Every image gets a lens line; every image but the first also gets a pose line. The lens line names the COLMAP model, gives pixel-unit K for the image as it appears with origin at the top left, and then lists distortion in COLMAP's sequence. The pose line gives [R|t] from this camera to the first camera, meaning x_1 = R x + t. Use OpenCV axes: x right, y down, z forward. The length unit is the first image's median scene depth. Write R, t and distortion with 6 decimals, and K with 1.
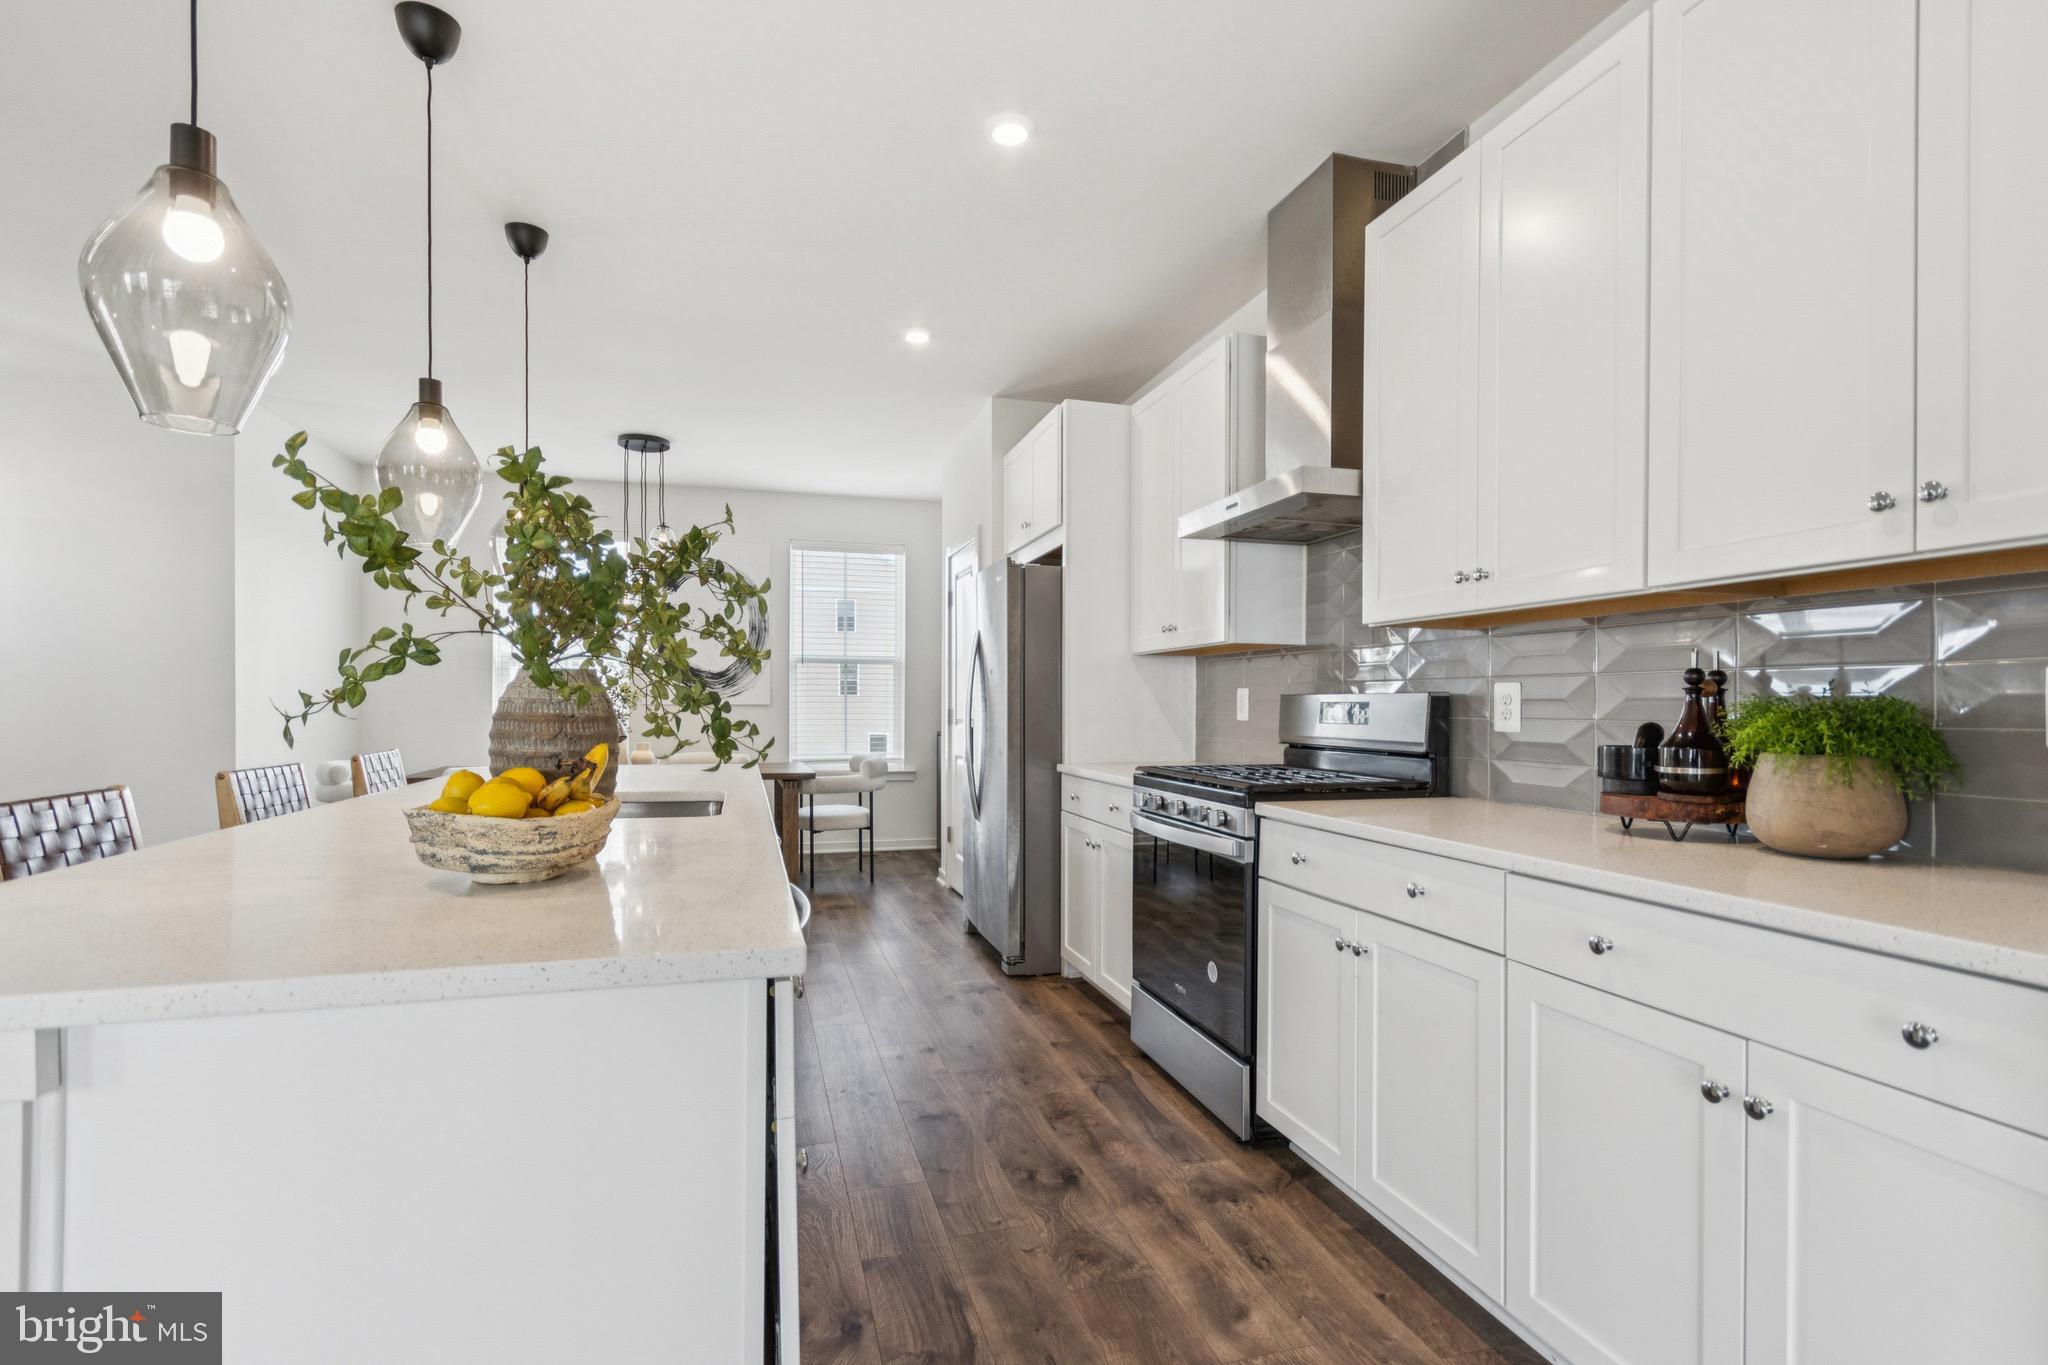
lens RADIAL K [[971.9, 0, 1024.0], [0, 971.9, 682.5], [0, 0, 1]] dist [0.070019, -0.025562]
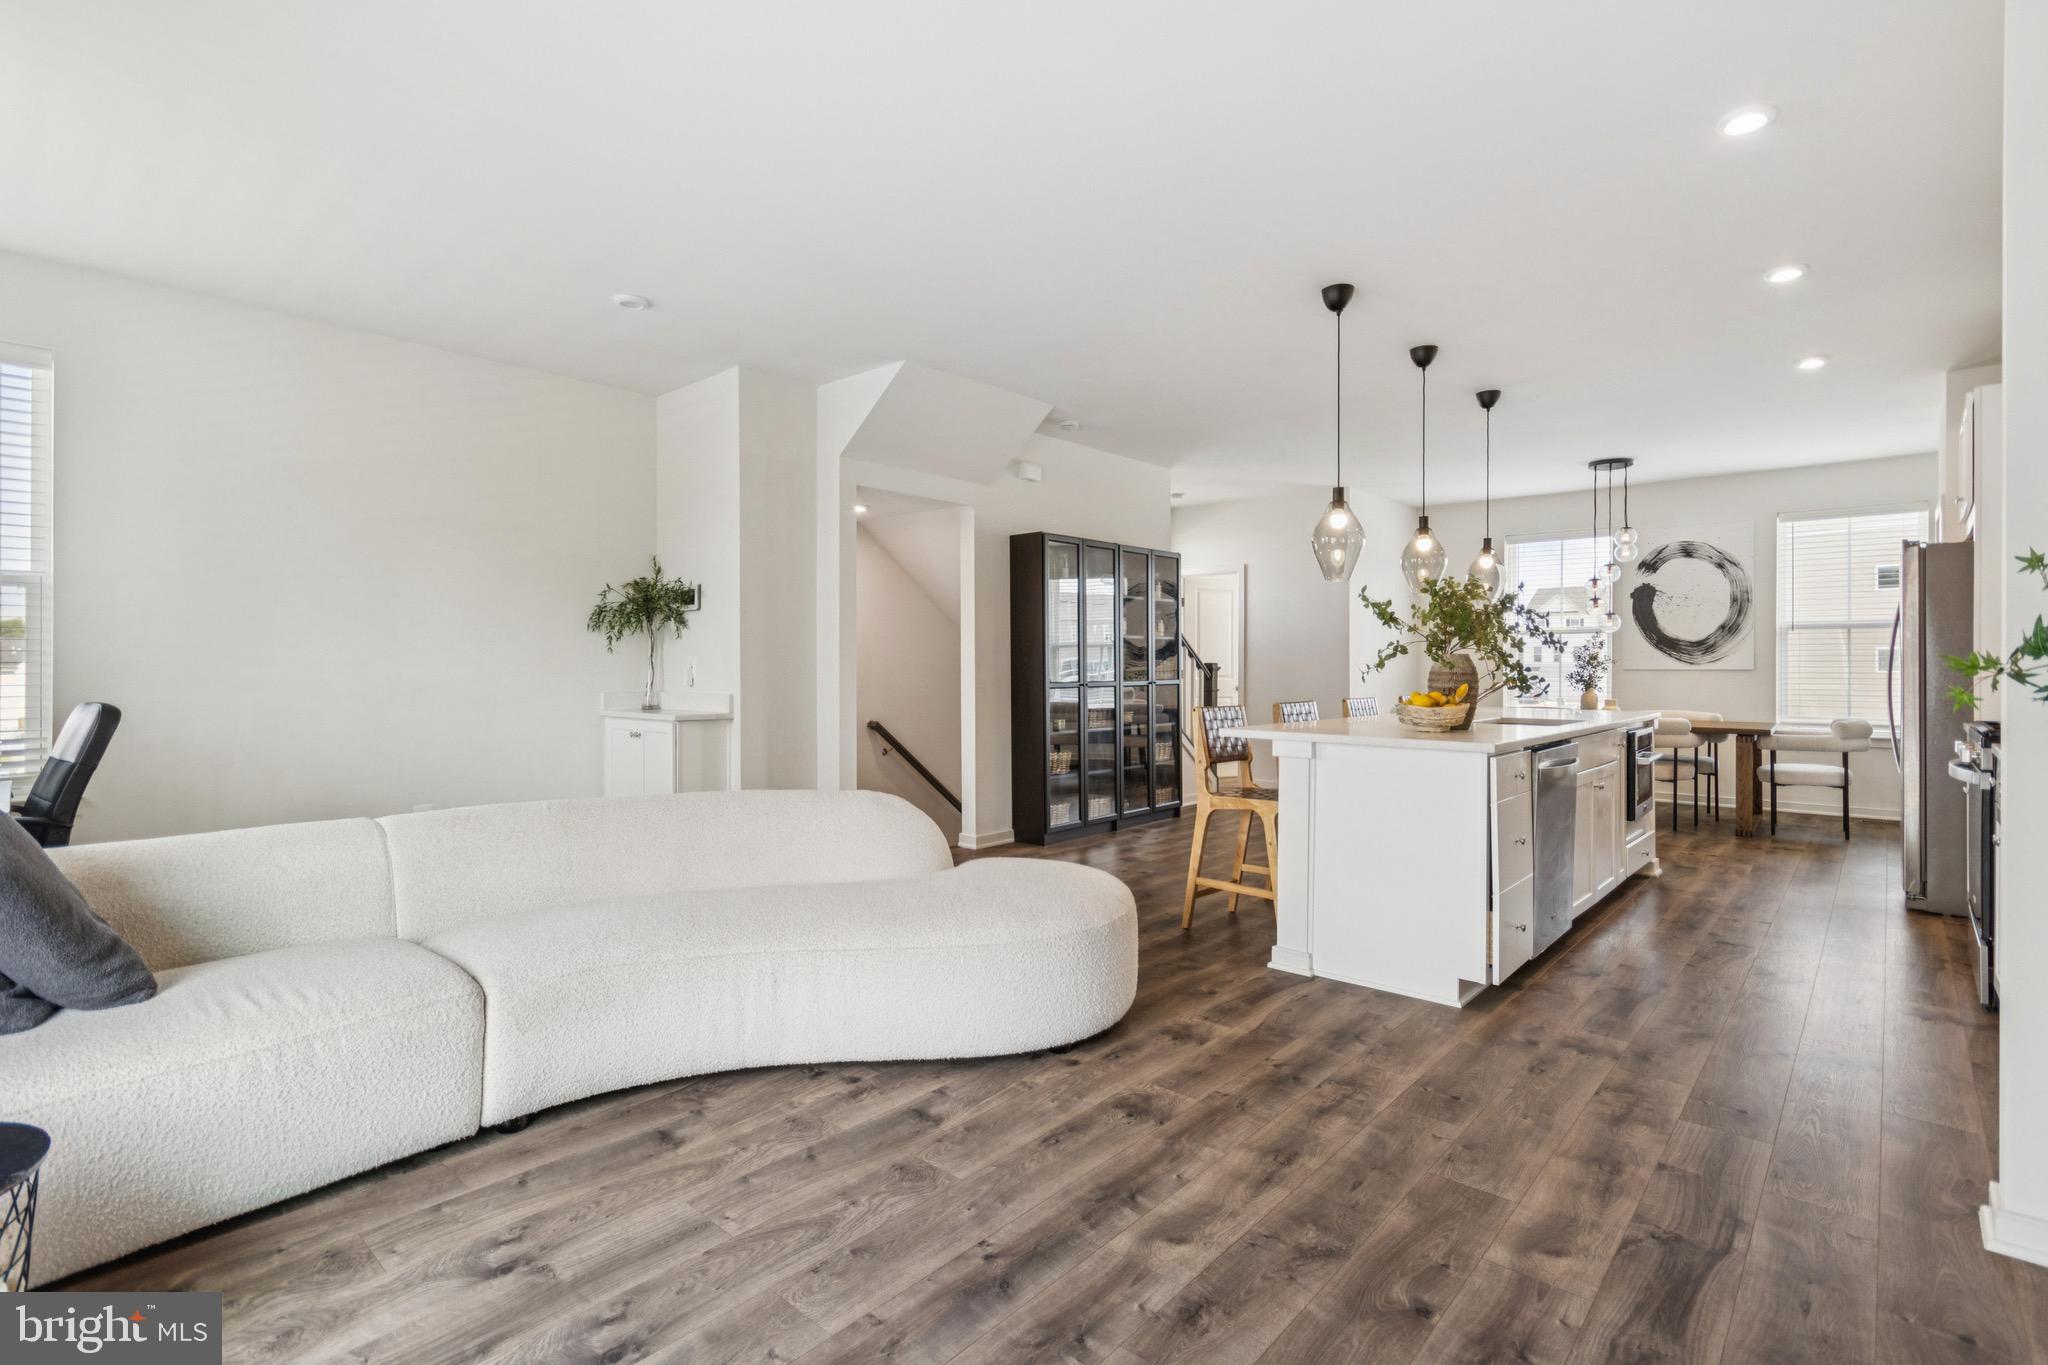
lens RADIAL K [[971.9, 0, 1024.0], [0, 971.9, 682.5], [0, 0, 1]] dist [0.070019, -0.025562]
pose [[0.551225, 0.008530, -0.834313, 1.003746], [0.019568, 0.999541, 0.023148, -0.021084], [0.834127, -0.029085, 0.550805, -1.276555]]
